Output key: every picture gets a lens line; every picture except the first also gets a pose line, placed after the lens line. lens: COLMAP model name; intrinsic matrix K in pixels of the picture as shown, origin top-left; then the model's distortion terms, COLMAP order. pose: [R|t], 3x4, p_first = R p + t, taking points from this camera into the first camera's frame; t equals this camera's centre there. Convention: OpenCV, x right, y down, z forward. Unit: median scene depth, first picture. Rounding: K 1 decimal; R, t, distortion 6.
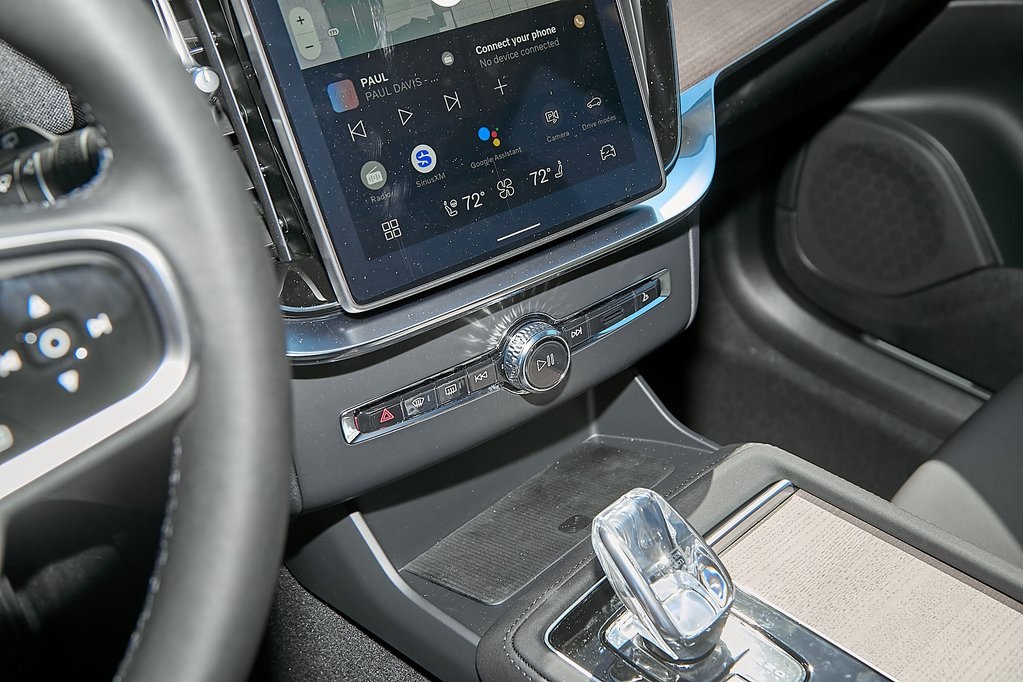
lens RADIAL K [[1106.0, 0, 511.5], [0, 1106.0, 341.0], [0, 0, 1]] dist [0.028216, -0.008218]
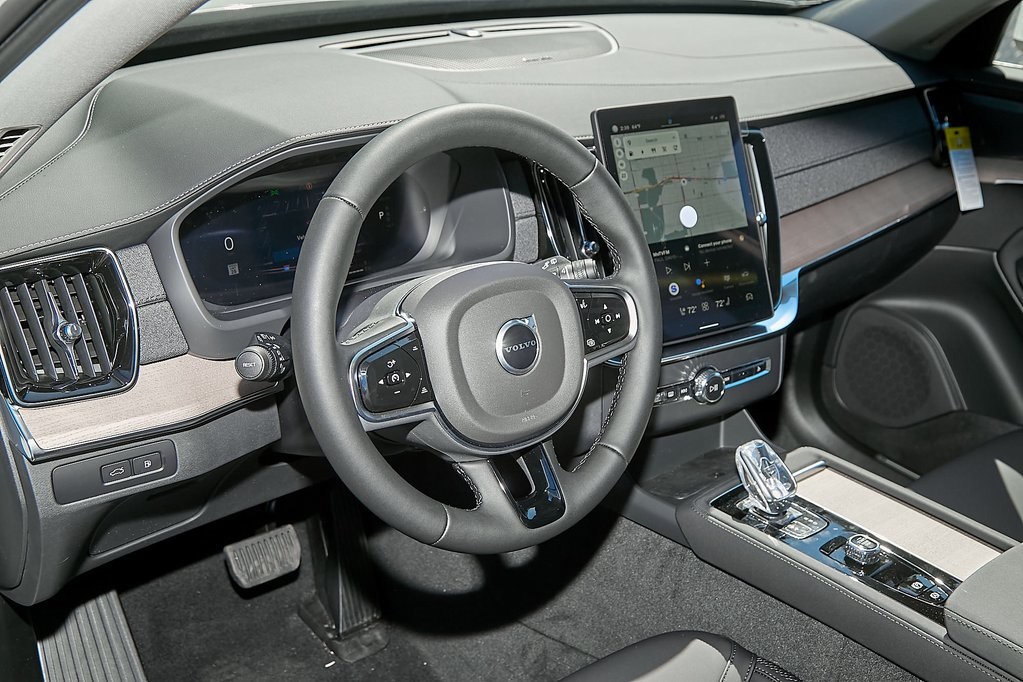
lens RADIAL K [[1106.0, 0, 511.5], [0, 1106.0, 341.0], [0, 0, 1]] dist [0.028216, -0.008218]
pose [[0.993804, 0.102501, -0.042984, -0.295712], [-0.108250, 0.980321, -0.165081, 0.349344], [0.025217, 0.168711, 0.985343, -1.231435]]
